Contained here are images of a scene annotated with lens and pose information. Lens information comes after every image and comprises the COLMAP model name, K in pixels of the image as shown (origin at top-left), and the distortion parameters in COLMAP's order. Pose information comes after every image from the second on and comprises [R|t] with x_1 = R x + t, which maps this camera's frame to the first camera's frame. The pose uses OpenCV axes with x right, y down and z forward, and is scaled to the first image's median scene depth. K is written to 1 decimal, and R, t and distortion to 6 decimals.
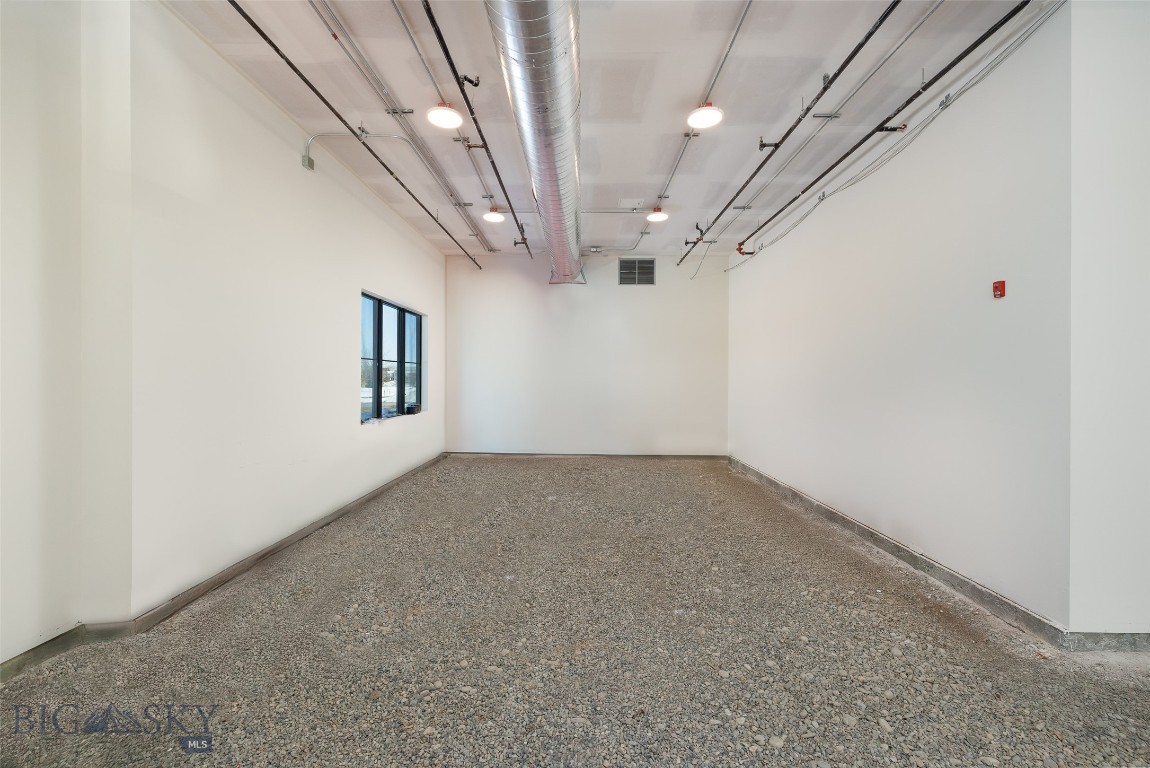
lens RADIAL K [[484.2, 0, 574.2], [0, 484.2, 375.2], [0, 0, 1]] dist [-0.002903, -0.000589]
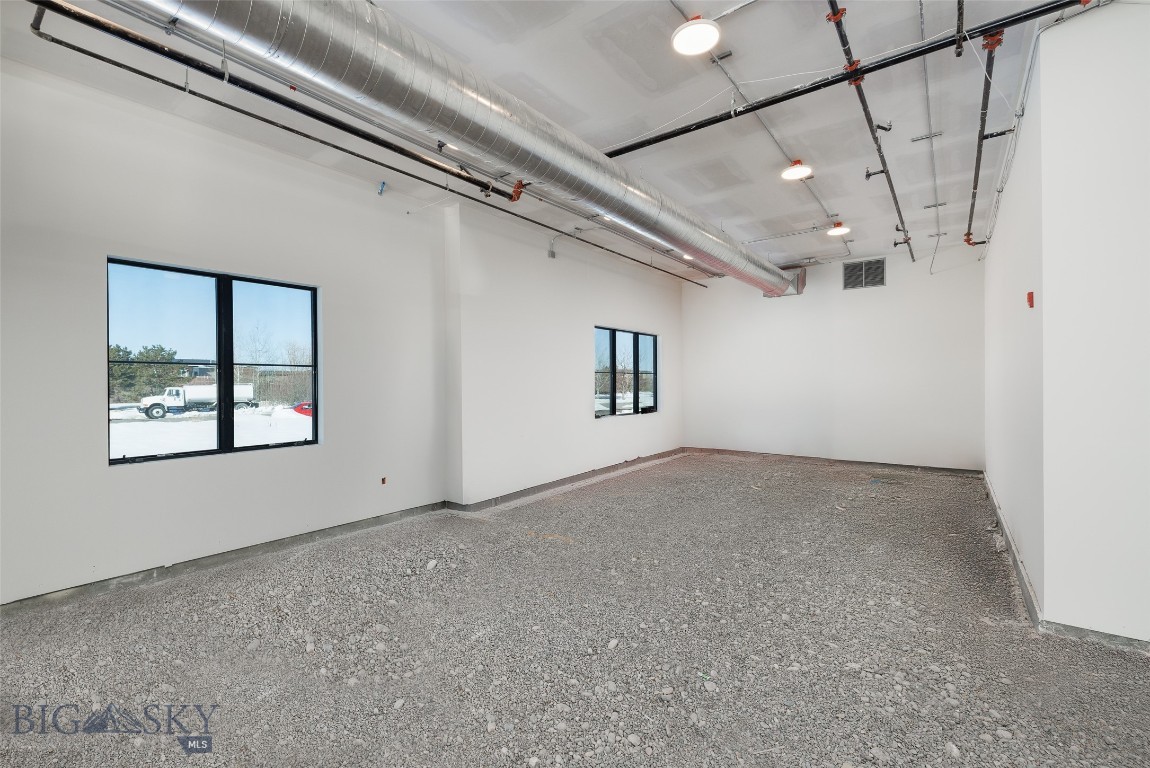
lens RADIAL K [[497.3, 0, 575.0], [0, 497.3, 384.0], [0, 0, 1]] dist [0.001716, 0.000089]
pose [[0.808370, -0.008565, -0.588613, 0.306856], [0.015585, 0.999855, 0.006855, -0.009967], [0.588469, -0.014715, 0.808386, -0.192259]]
